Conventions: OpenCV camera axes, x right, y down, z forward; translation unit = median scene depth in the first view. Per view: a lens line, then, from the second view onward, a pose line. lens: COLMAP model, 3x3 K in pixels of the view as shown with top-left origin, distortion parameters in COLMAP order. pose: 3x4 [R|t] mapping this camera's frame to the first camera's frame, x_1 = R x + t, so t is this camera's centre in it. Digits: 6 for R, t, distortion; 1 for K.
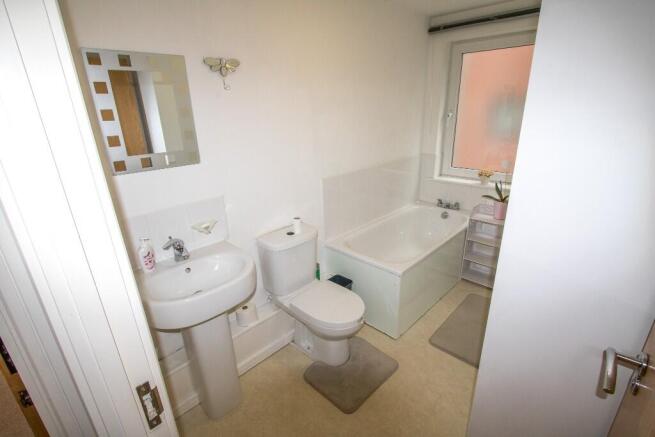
lens RADIAL K [[312.6, 0, 327.5], [0, 312.6, 218.5], [0, 0, 1]] dist [-0.001927, -0.000354]
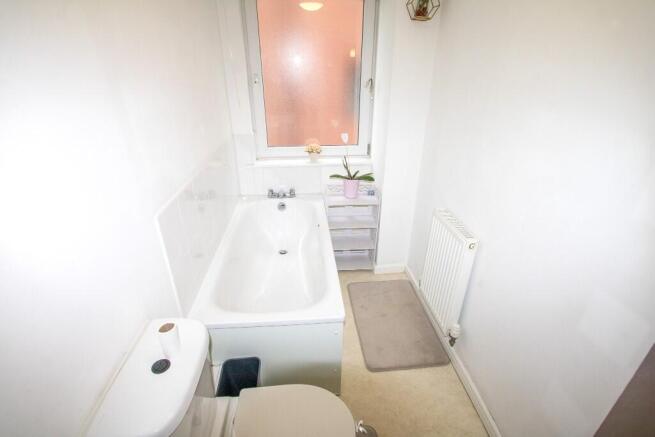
lens RADIAL K [[312.6, 0, 327.5], [0, 312.6, 218.5], [0, 0, 1]] dist [-0.001927, -0.000354]
pose [[0.656338, -0.313338, 0.686323, -0.125982], [0.244550, 0.948921, 0.199360, -0.118439], [-0.713733, 0.036992, 0.699440, 0.342928]]
